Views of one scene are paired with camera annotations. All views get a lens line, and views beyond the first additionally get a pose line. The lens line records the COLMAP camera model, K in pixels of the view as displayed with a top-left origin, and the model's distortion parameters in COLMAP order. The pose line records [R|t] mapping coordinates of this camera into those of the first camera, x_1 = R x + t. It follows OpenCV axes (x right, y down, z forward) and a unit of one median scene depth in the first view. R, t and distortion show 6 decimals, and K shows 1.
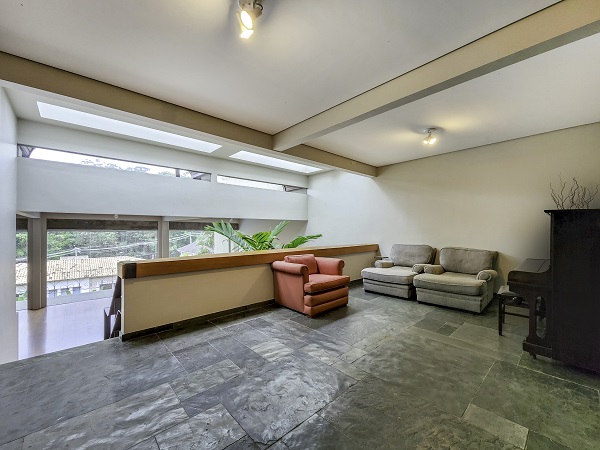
lens RADIAL K [[245.6, 0, 300.0], [0, 245.6, 225.0], [0, 0, 1]] dist [0.000299, -0.000077]
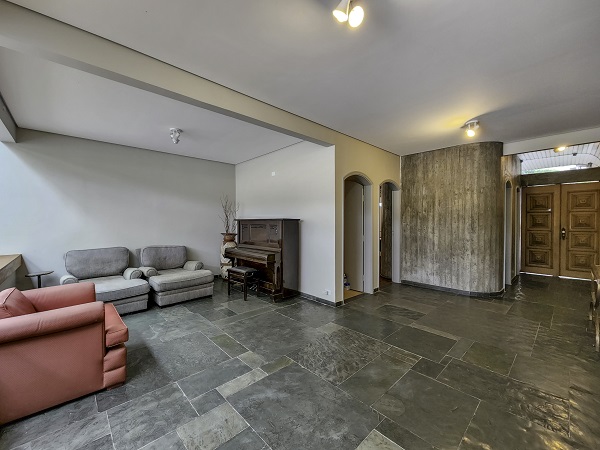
lens RADIAL K [[245.6, 0, 300.0], [0, 245.6, 225.0], [0, 0, 1]] dist [0.000299, -0.000077]
pose [[-0.007328, -0.007056, 0.999948, -0.533510], [-0.012690, 0.999895, 0.006962, -0.015553], [-0.999893, -0.012639, -0.007417, 0.565758]]
